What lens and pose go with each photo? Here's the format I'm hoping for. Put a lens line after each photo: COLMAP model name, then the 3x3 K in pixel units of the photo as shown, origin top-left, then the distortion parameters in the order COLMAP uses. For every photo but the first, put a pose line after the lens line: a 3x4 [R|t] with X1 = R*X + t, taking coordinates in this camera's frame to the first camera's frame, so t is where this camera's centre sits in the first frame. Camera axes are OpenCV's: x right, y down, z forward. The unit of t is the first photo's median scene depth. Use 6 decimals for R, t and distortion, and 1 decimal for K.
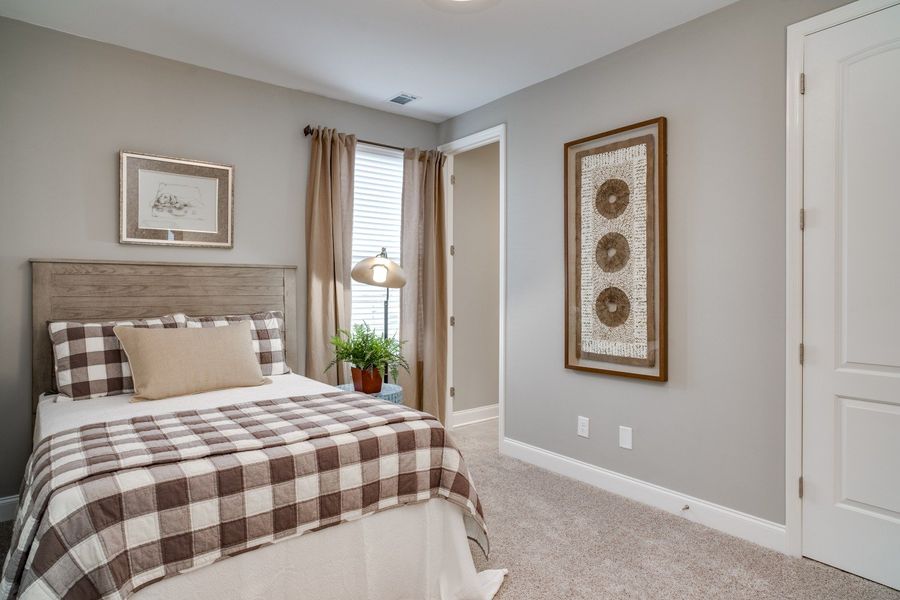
lens RADIAL K [[530.7, 0, 450.0], [0, 530.7, 300.0], [0, 0, 1]] dist [-0.039406, 0.039824]
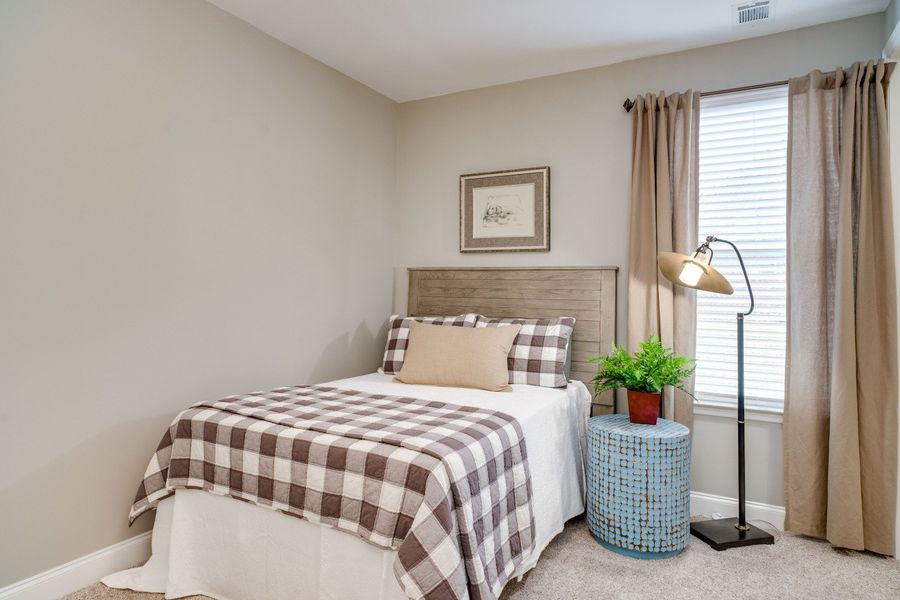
lens RADIAL K [[577.1, 0, 449.3], [0, 577.1, 260.5], [0, 0, 1]] dist [-0.010061, -0.000429]
pose [[0.343771, -0.040308, -0.938188, 0.555644], [-0.034315, 0.997872, -0.055446, -0.015401], [0.938426, 0.051255, 0.341657, 0.495237]]
